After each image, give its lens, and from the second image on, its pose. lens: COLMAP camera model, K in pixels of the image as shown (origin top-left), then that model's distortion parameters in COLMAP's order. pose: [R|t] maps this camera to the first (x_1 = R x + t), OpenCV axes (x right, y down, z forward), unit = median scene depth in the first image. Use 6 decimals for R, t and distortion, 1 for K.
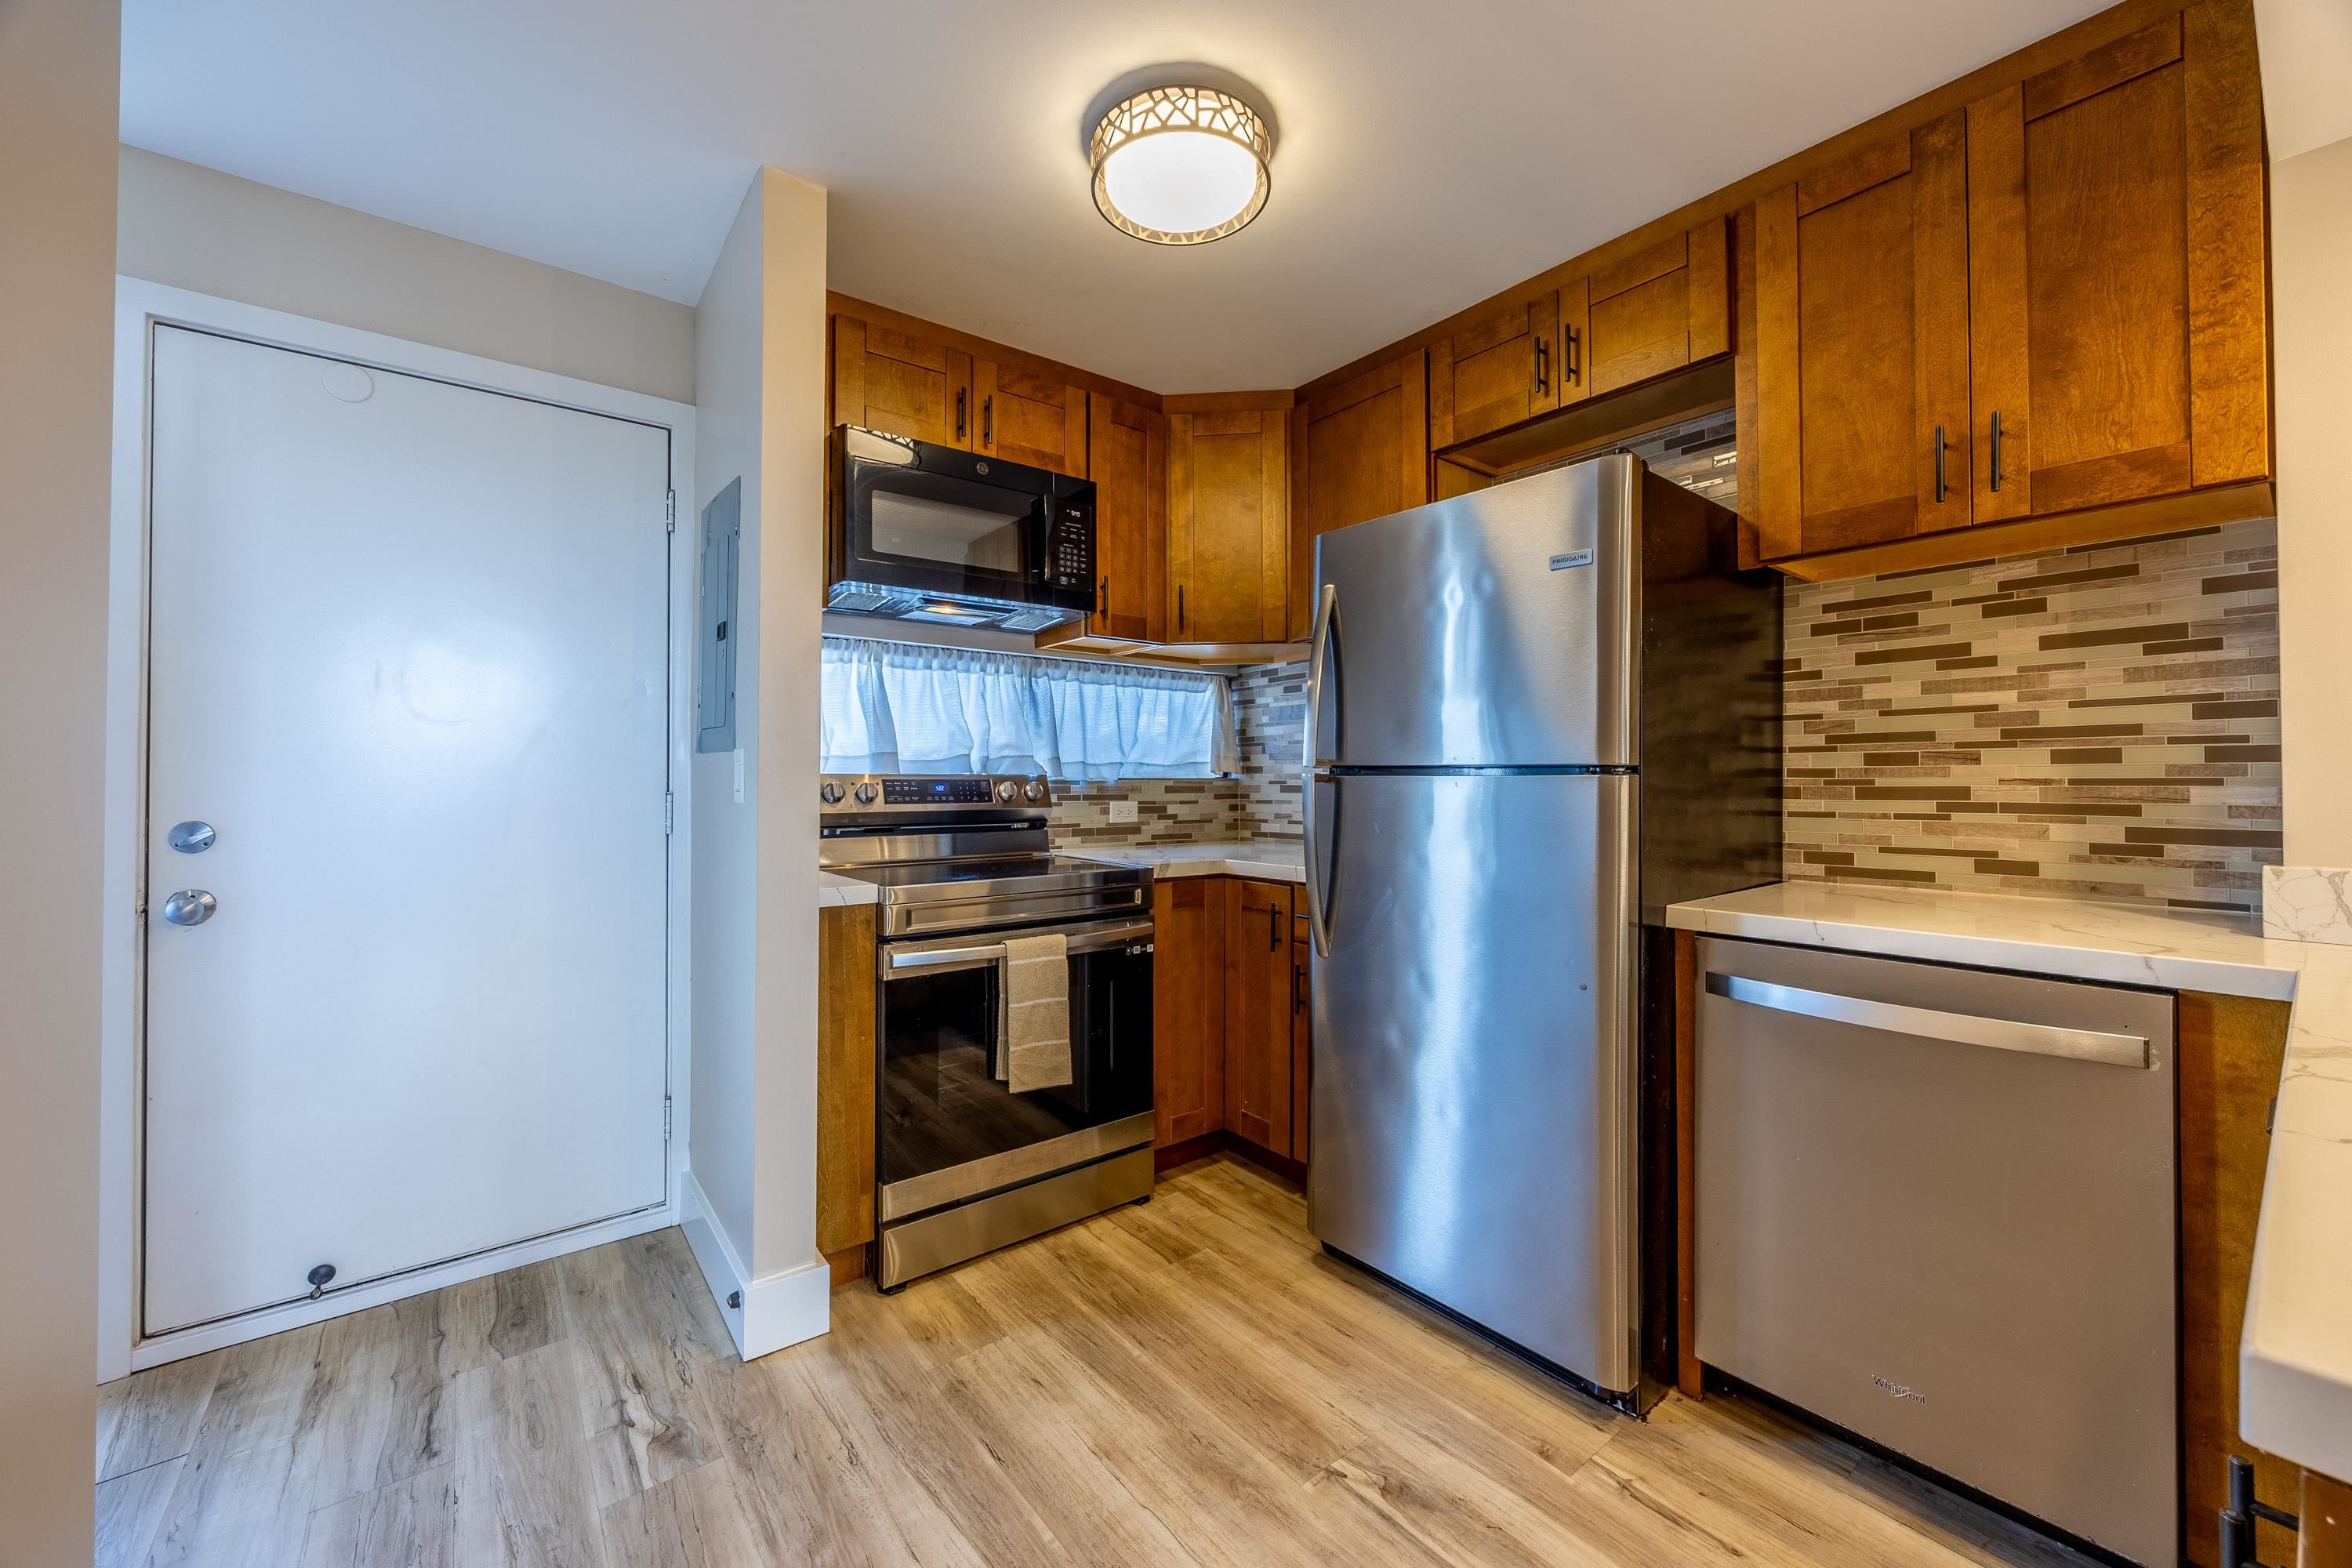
lens RADIAL K [[915.2, 0, 1180.7], [0, 915.2, 782.6], [0, 0, 1]] dist [0.007353, -0.001669]
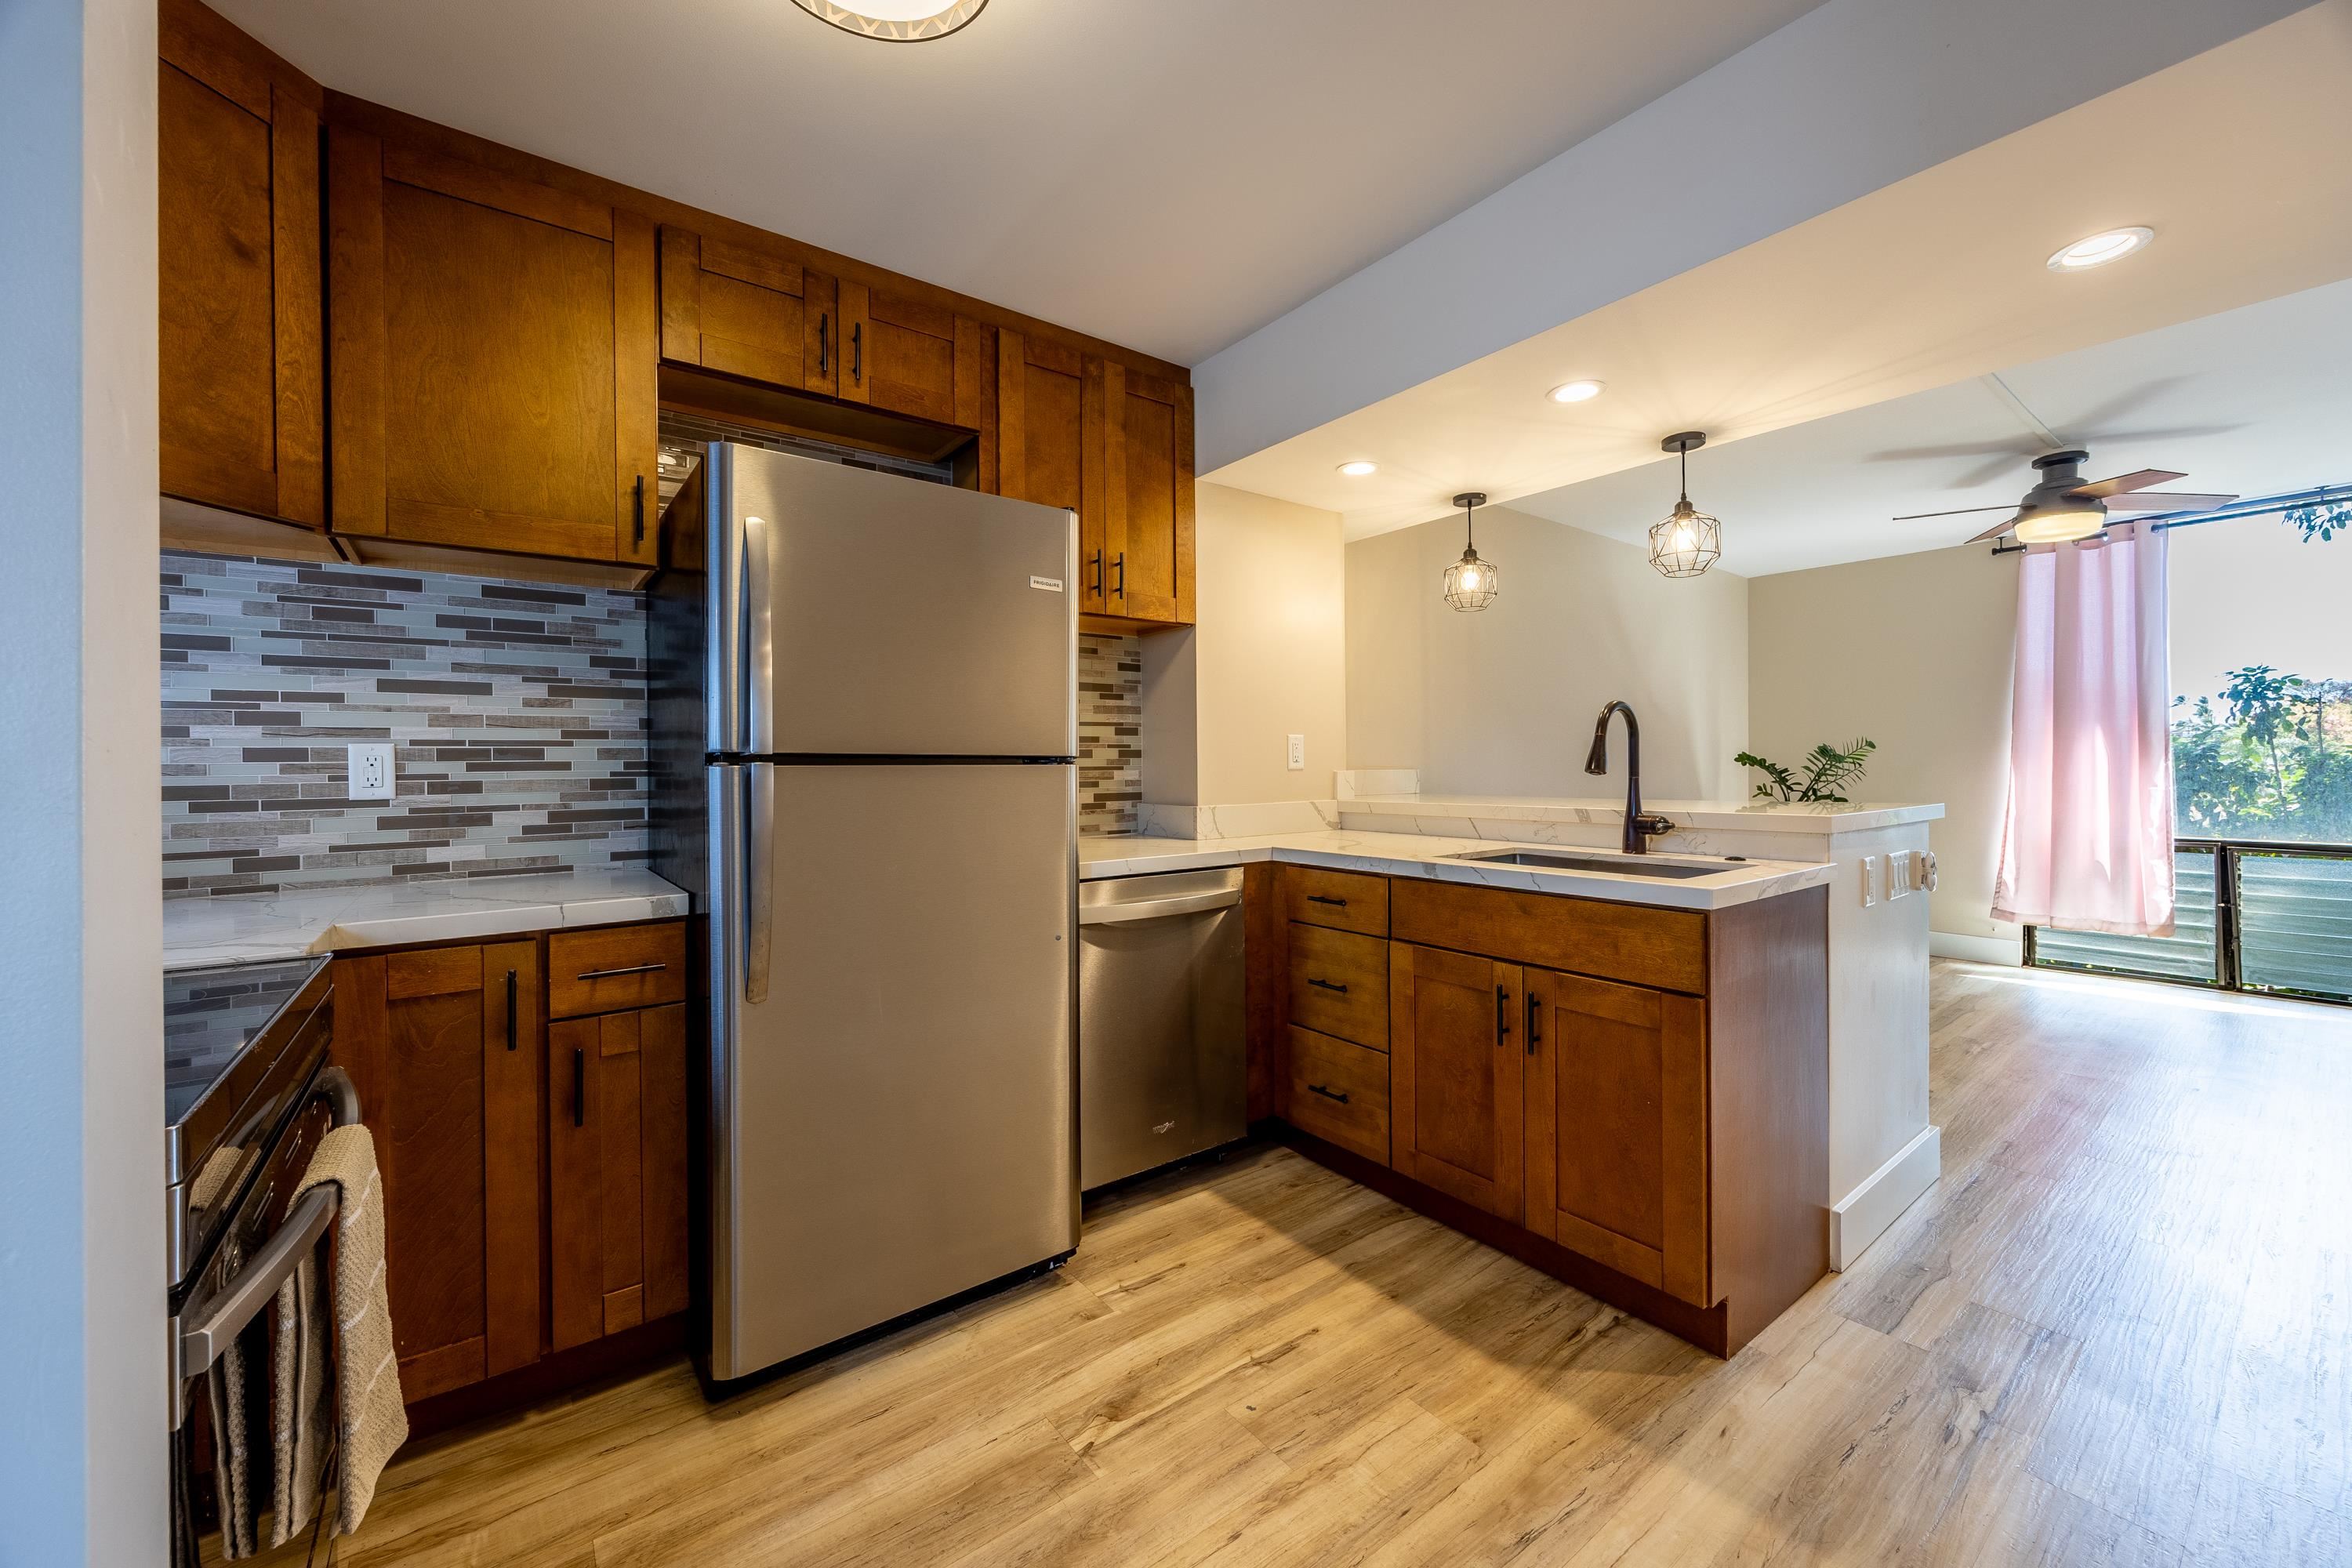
lens RADIAL K [[903.6, 0, 1184.9], [0, 903.6, 784.8], [0, 0, 1]] dist [0.002603, 0.000306]
pose [[0.021538, -0.026245, 0.999424, -0.639552], [0.009512, 0.999616, 0.026045, -0.011240], [-0.999723, 0.008946, 0.021779, 0.674724]]
